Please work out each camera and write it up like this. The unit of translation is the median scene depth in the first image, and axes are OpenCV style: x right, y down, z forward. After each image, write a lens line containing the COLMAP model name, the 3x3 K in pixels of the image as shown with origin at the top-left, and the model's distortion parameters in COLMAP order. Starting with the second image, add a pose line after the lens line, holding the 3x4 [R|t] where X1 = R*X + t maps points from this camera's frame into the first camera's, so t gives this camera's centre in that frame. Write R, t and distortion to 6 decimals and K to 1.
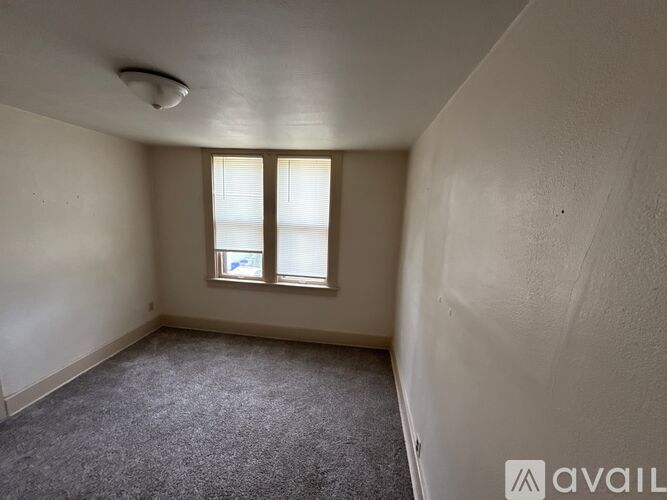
lens RADIAL K [[268.3, 0, 332.3], [0, 268.3, 249.4], [0, 0, 1]] dist [-0.001475, 0.000248]
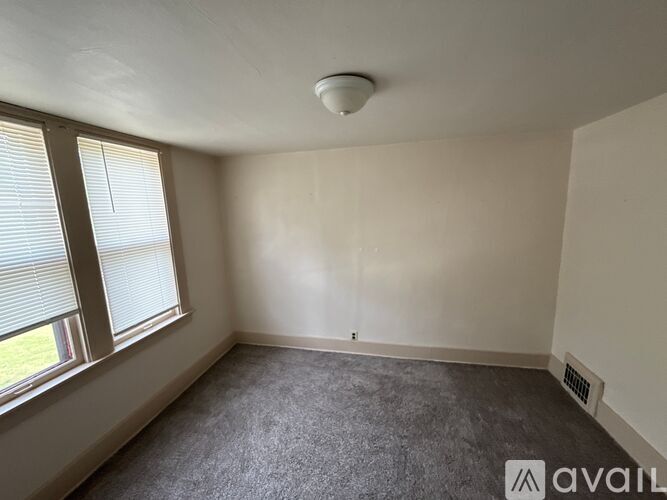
lens RADIAL K [[268.3, 0, 331.6], [0, 268.3, 249.7], [0, 0, 1]] dist [-0.001475, 0.000248]
pose [[0.093944, -0.203597, 0.974537, -0.737096], [0.202022, 0.962400, 0.181587, -0.104257], [-0.974865, 0.179819, 0.131543, 0.438977]]
